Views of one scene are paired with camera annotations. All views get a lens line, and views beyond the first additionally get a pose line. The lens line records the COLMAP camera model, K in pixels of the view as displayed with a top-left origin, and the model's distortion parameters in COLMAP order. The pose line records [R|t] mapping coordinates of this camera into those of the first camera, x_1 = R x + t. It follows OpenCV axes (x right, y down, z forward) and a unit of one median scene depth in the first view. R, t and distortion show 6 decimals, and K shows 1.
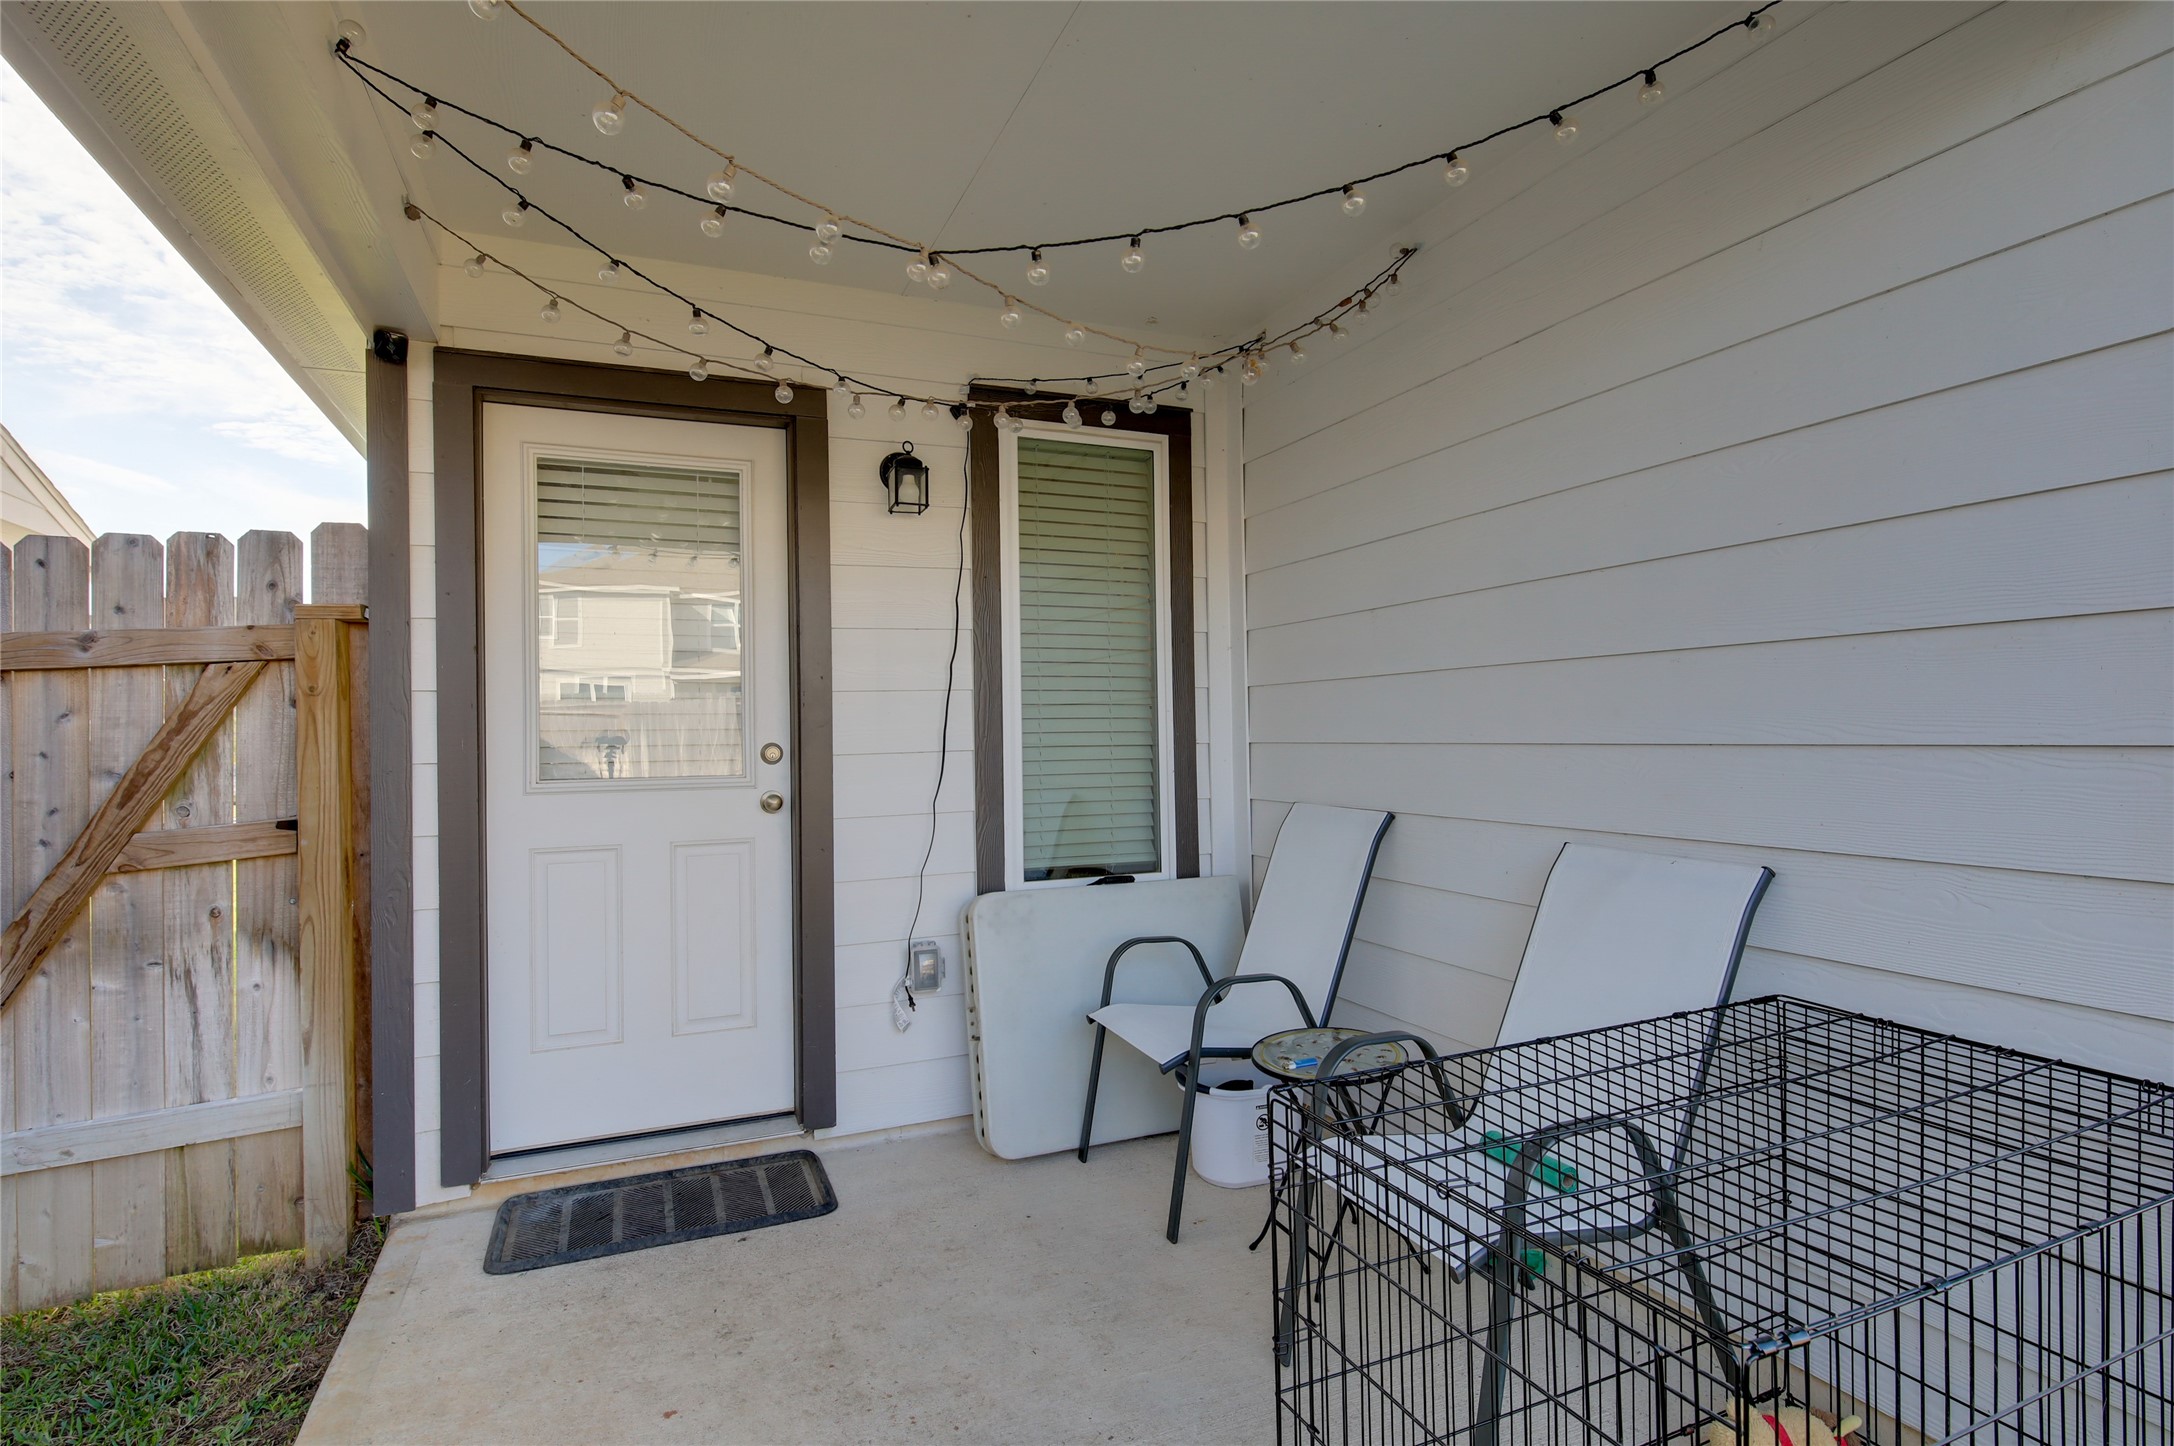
lens RADIAL K [[1162.6, 0, 1094.3], [0, 1162.6, 721.1], [0, 0, 1]] dist [0.012454, -0.011234]
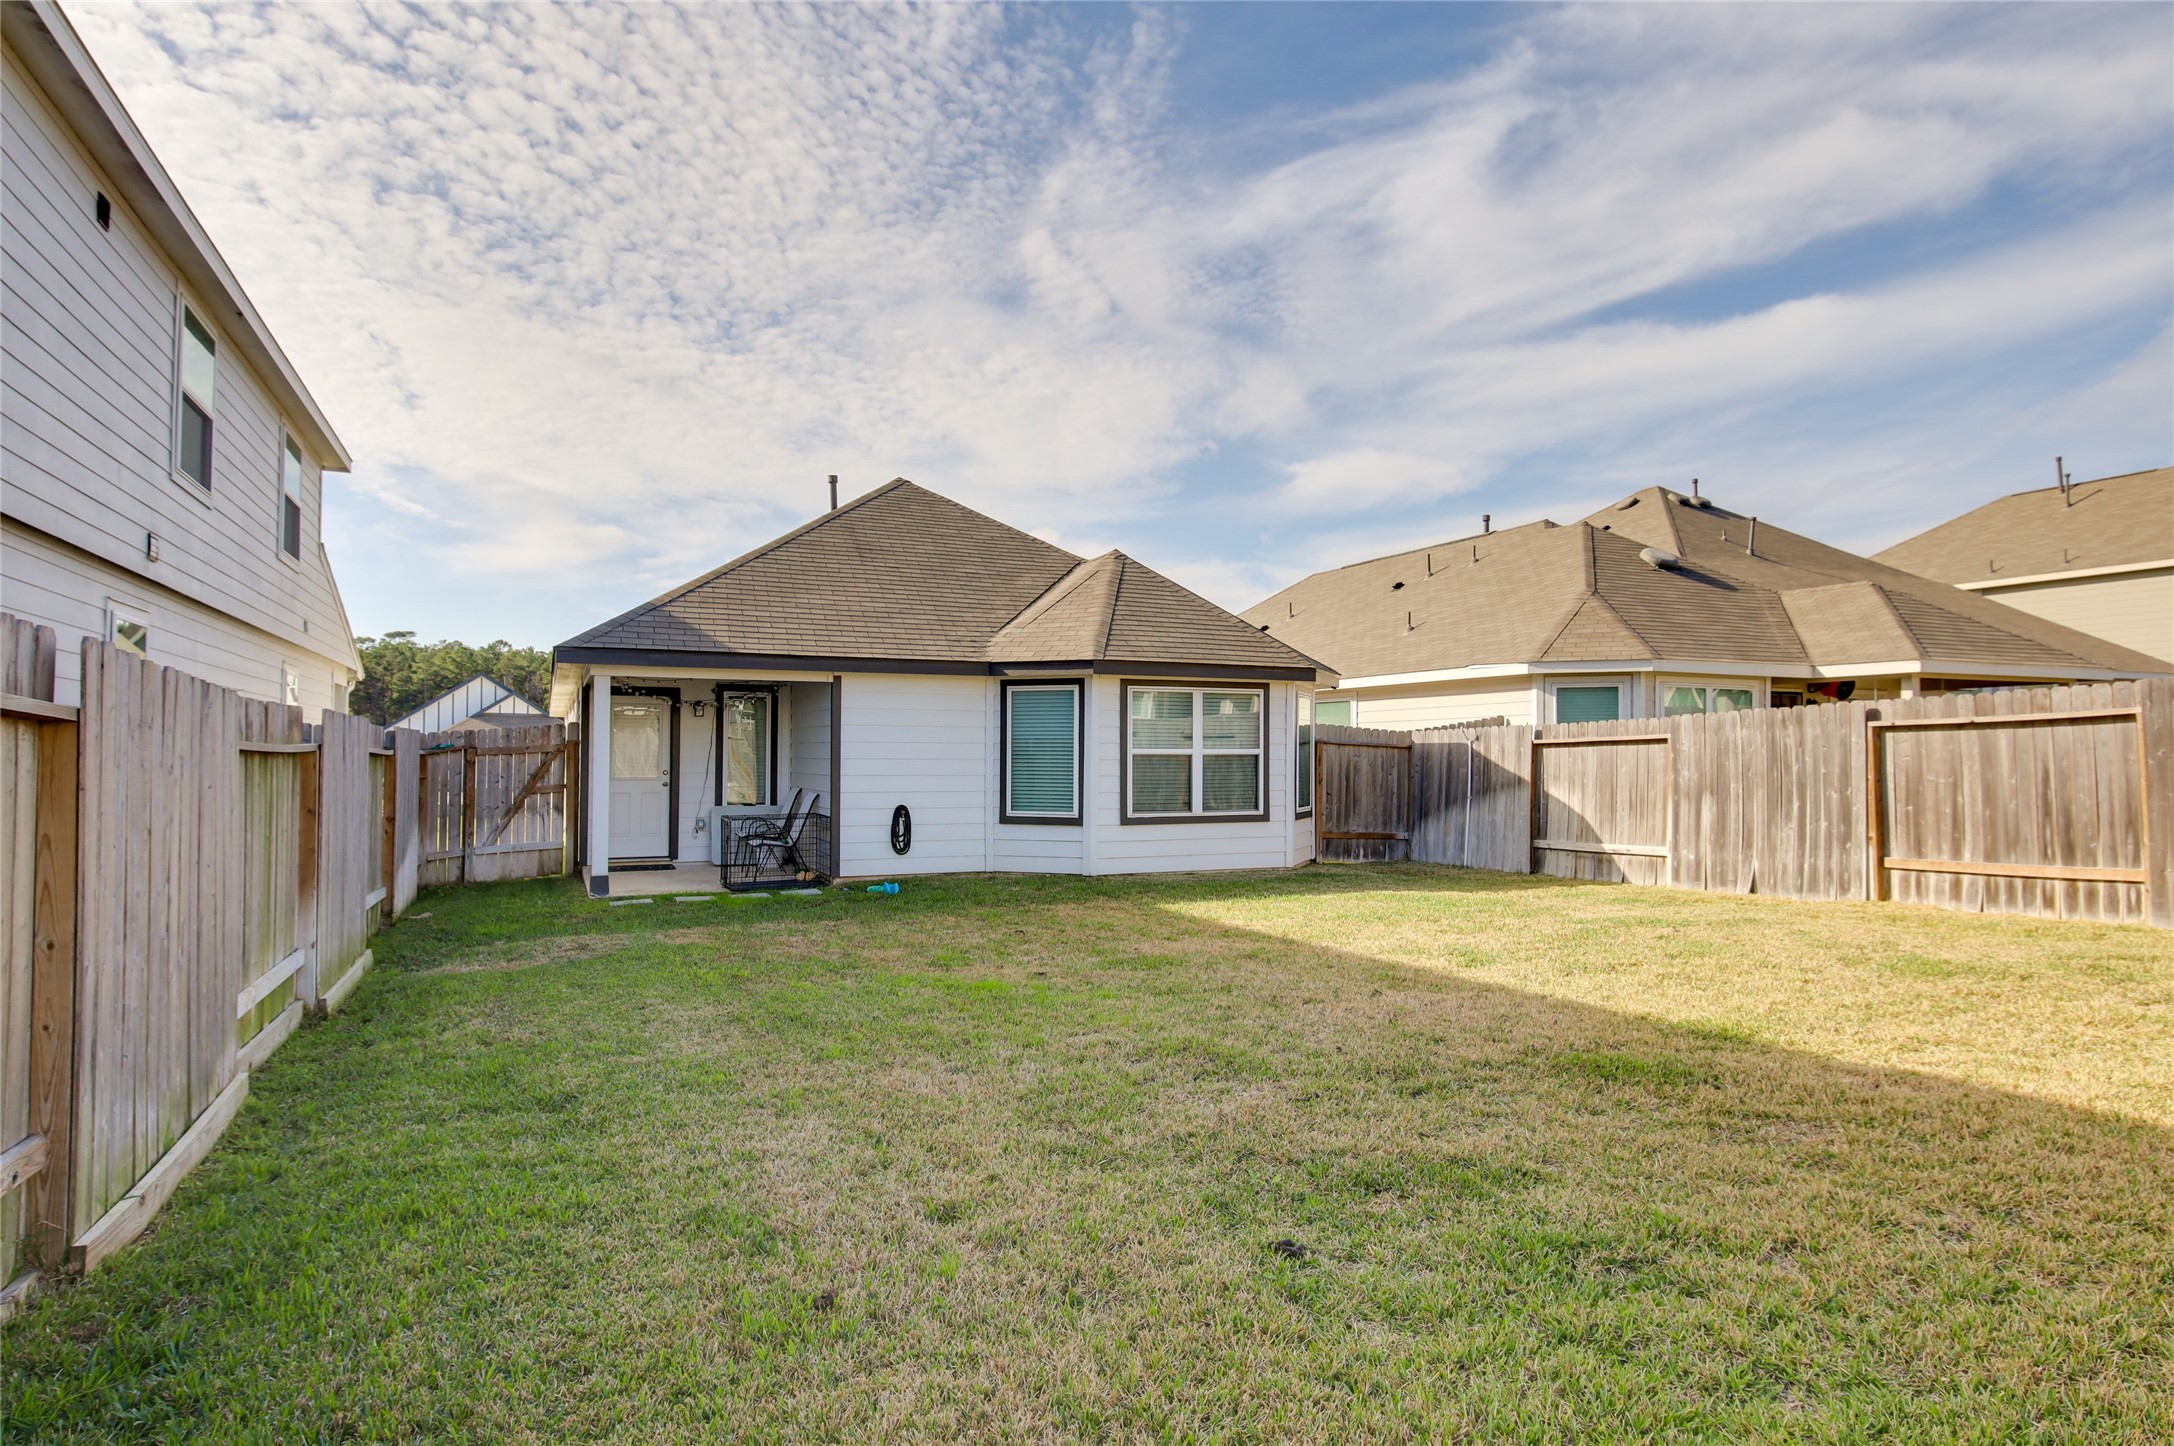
lens RADIAL K [[1162.6, 0, 1094.3], [0, 1162.6, 721.1], [0, 0, 1]] dist [0.012454, -0.011234]
pose [[0.996424, 0.007182, 0.084184, 1.101363], [-0.004217, 0.999366, -0.035355, -0.015968], [-0.084385, 0.034874, 0.995823, -3.999541]]
